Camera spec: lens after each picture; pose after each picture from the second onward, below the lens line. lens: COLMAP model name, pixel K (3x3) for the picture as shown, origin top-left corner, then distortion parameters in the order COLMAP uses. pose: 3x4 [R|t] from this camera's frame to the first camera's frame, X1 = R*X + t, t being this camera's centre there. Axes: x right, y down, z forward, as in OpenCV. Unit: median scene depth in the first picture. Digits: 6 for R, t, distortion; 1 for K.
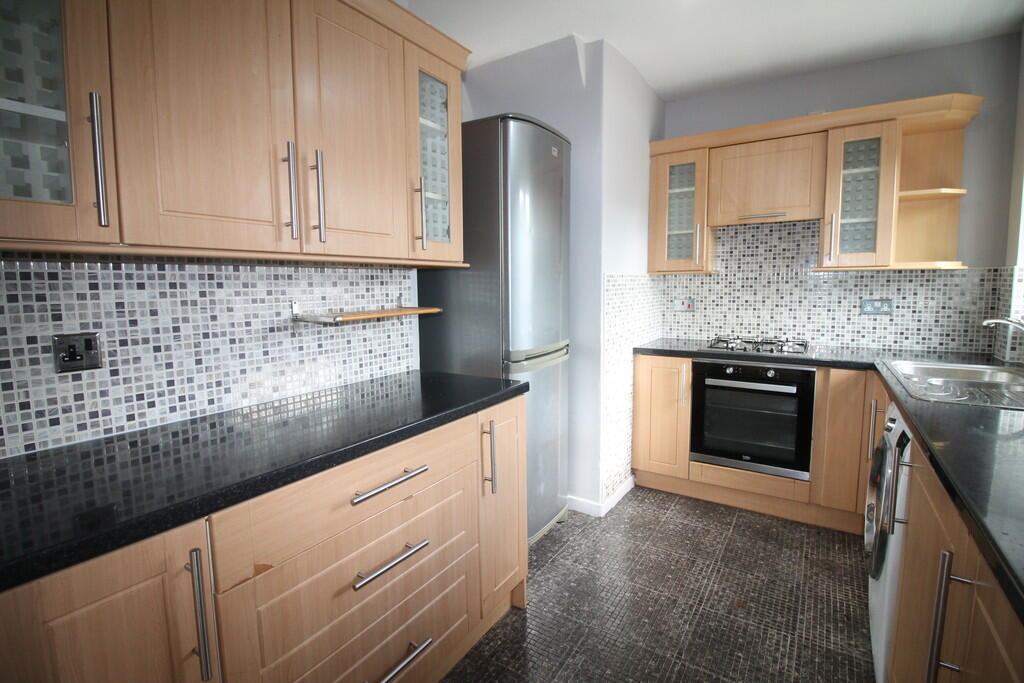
lens RADIAL K [[498.7, 0, 512.0], [0, 498.7, 341.5], [0, 0, 1]] dist [0.017951, -0.000876]
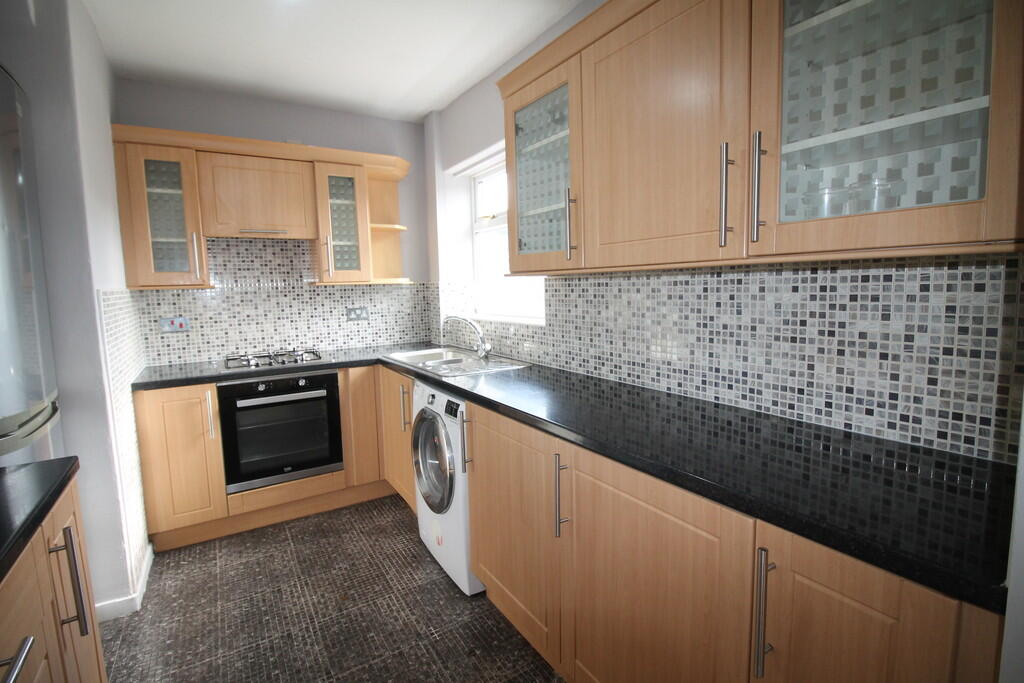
lens RADIAL K [[498.7, 0, 512.0], [0, 498.7, 341.5], [0, 0, 1]] dist [0.017951, -0.000876]
pose [[0.442605, -0.104877, 0.890563, -0.208575], [0.131836, 0.989956, 0.051060, -0.014894], [-0.886973, 0.094808, 0.451986, 0.118297]]
